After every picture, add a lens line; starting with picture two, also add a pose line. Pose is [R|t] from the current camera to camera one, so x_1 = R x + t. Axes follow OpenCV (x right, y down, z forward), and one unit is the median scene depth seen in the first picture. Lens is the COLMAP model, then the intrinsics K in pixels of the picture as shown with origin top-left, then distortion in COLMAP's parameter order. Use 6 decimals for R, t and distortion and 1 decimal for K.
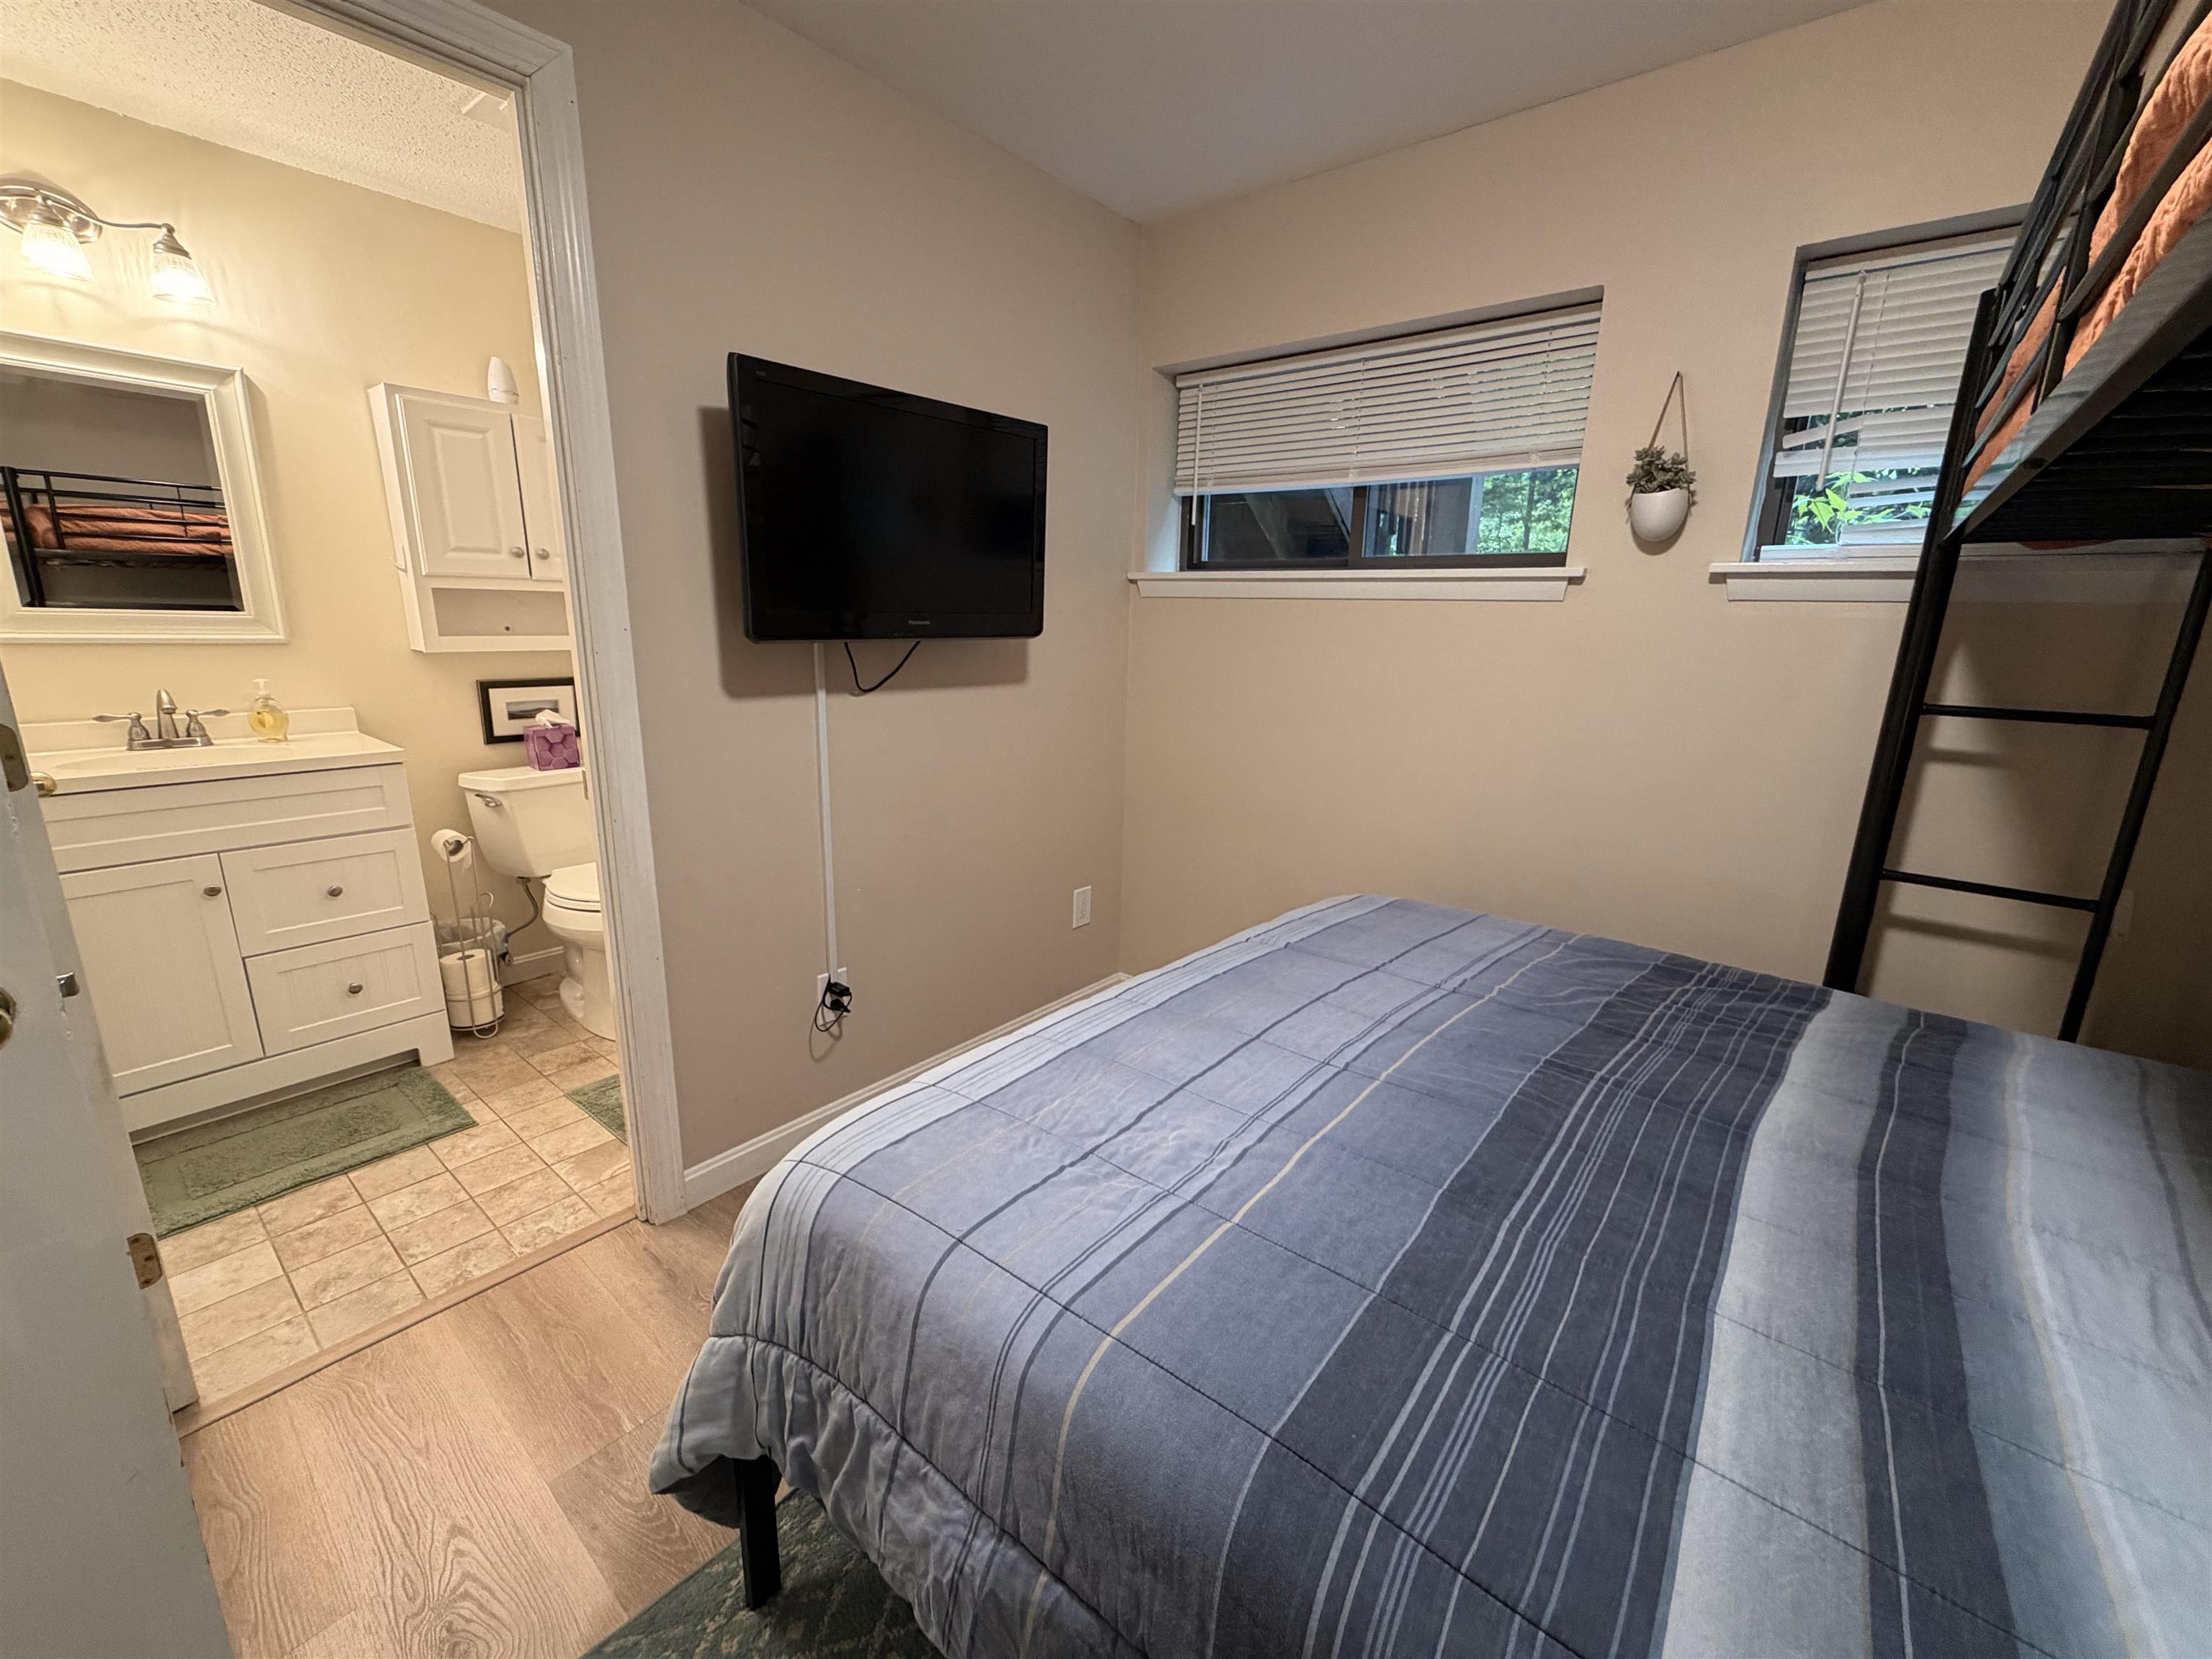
lens RADIAL K [[896.5, 0, 1111.1], [0, 896.5, 828.9], [0, 0, 1]] dist [-0.001471, 0.000728]
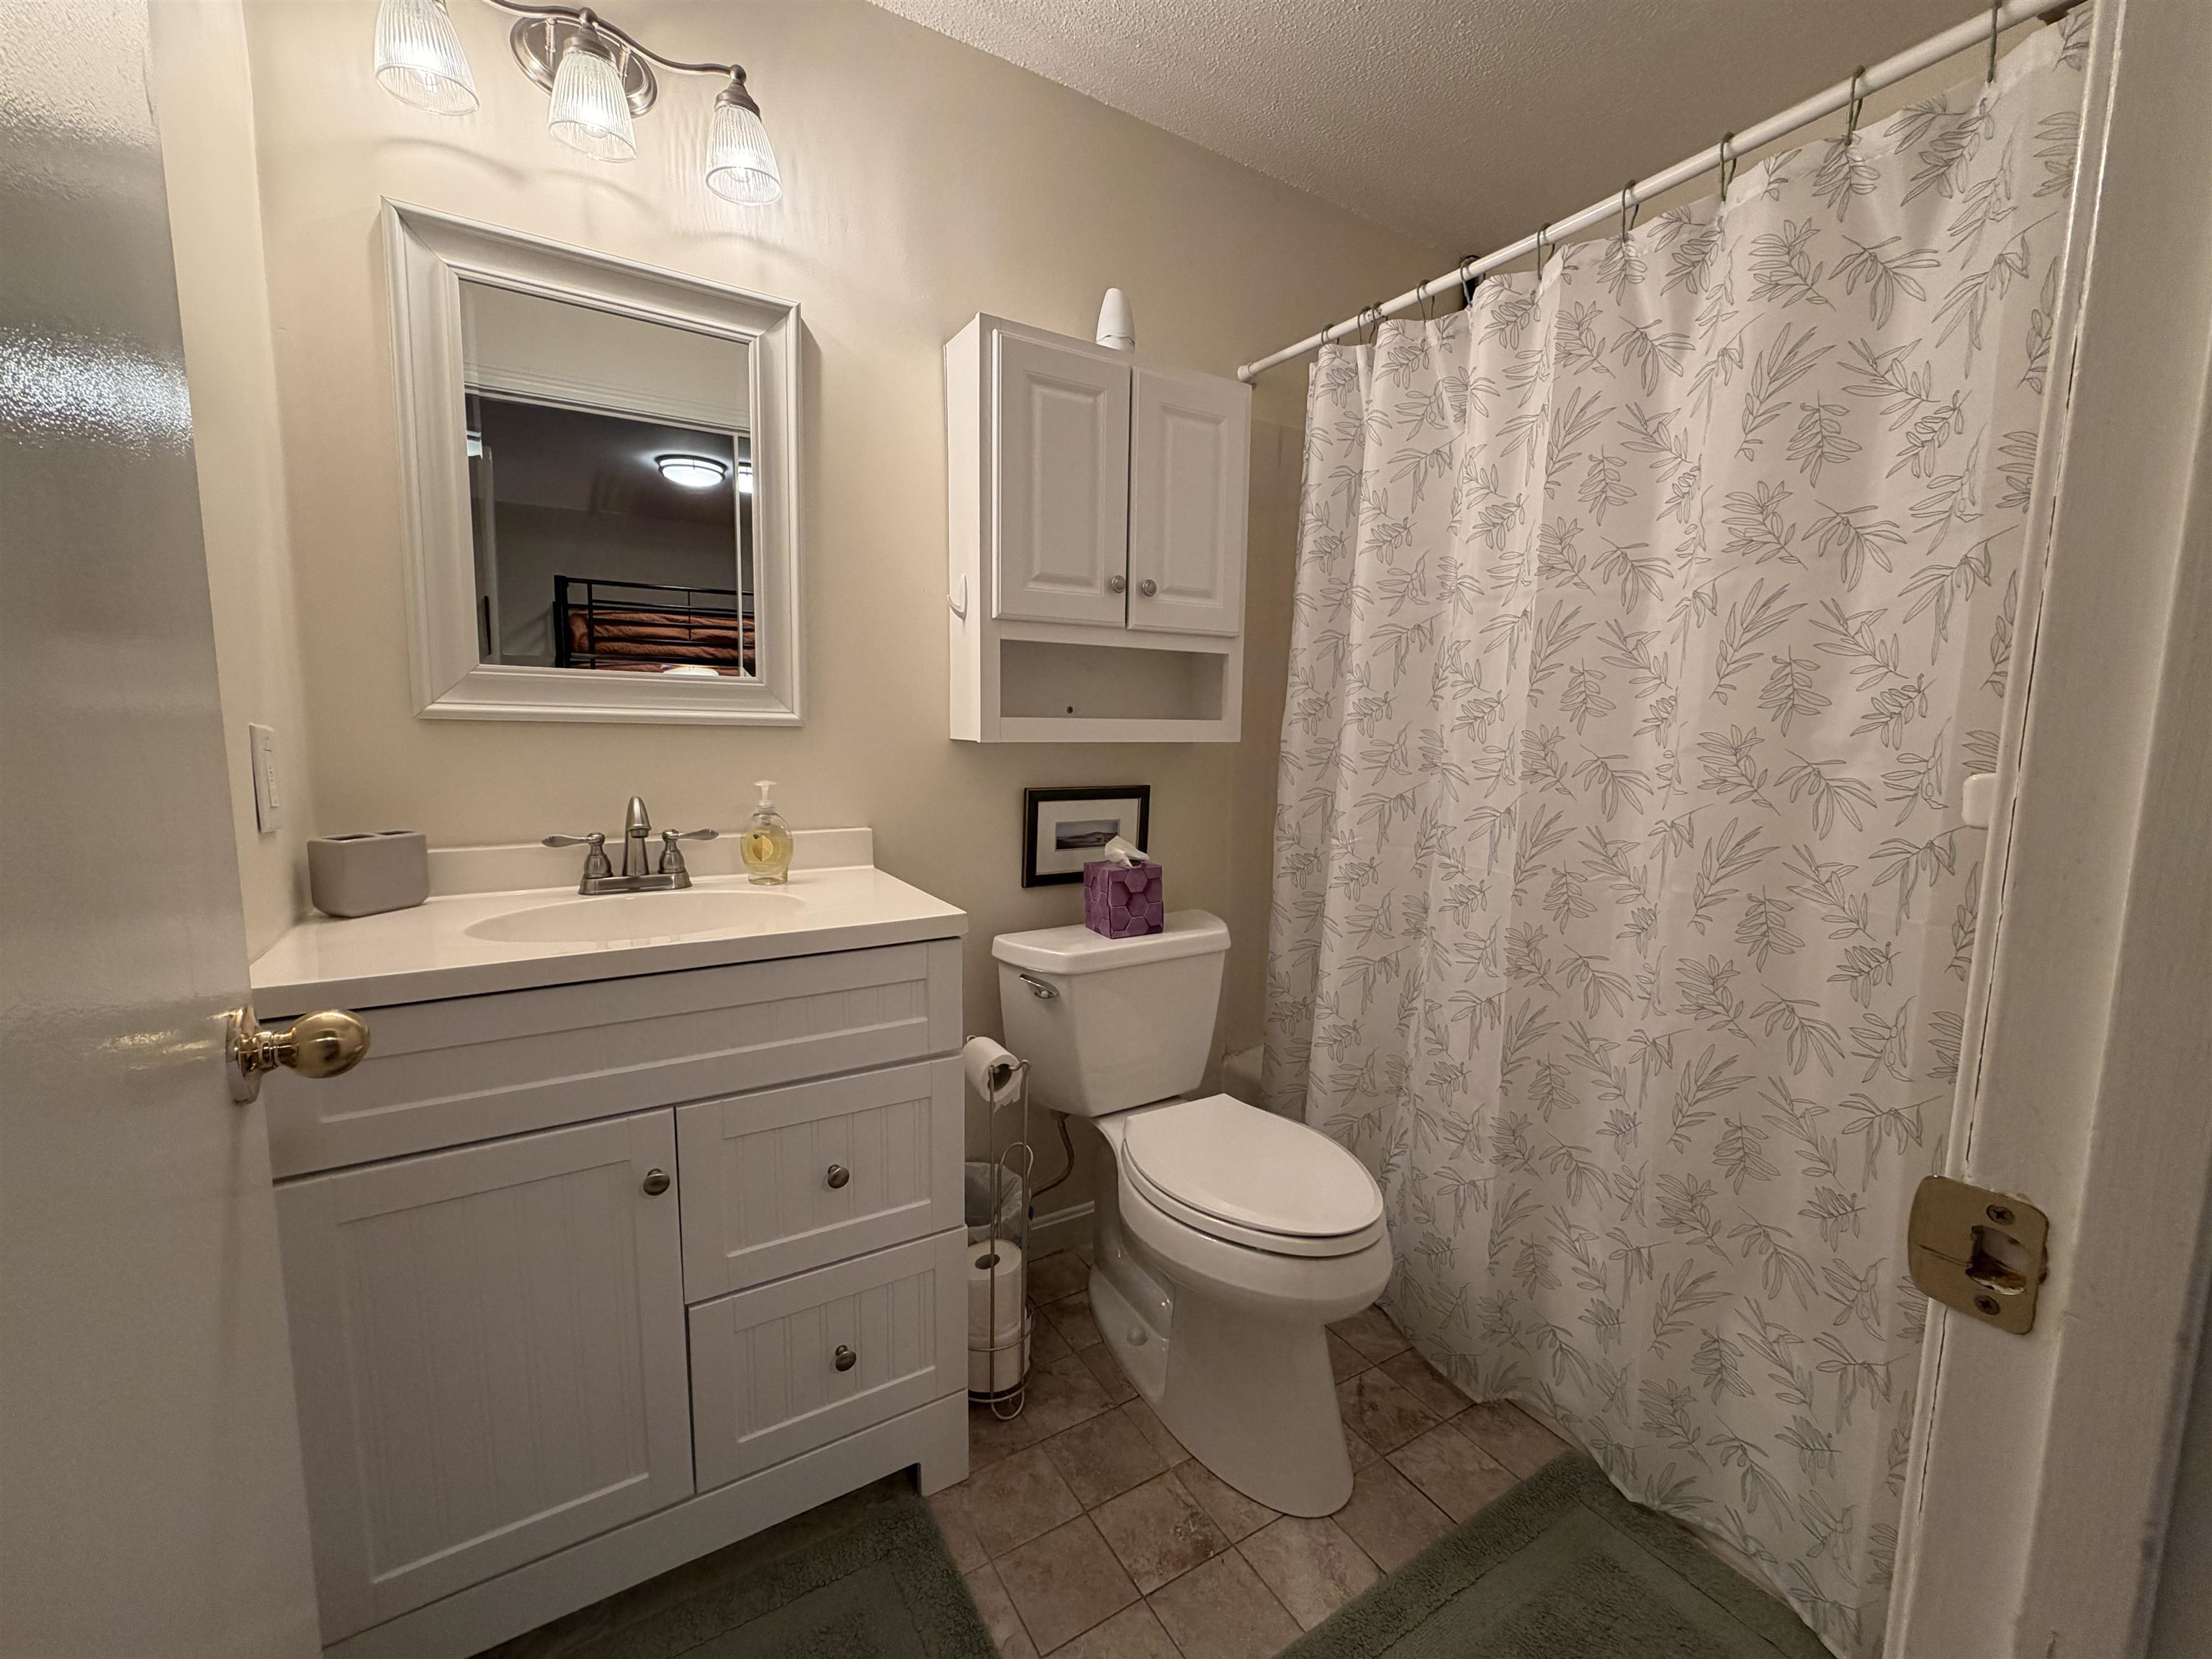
lens RADIAL K [[896.5, 0, 1115.4], [0, 896.5, 828.6], [0, 0, 1]] dist [-0.001471, 0.000728]
pose [[0.944132, 0.030336, -0.328168, -0.486974], [-0.070763, 0.991191, -0.111955, -0.078167], [0.321881, 0.128923, 0.937962, 0.473343]]
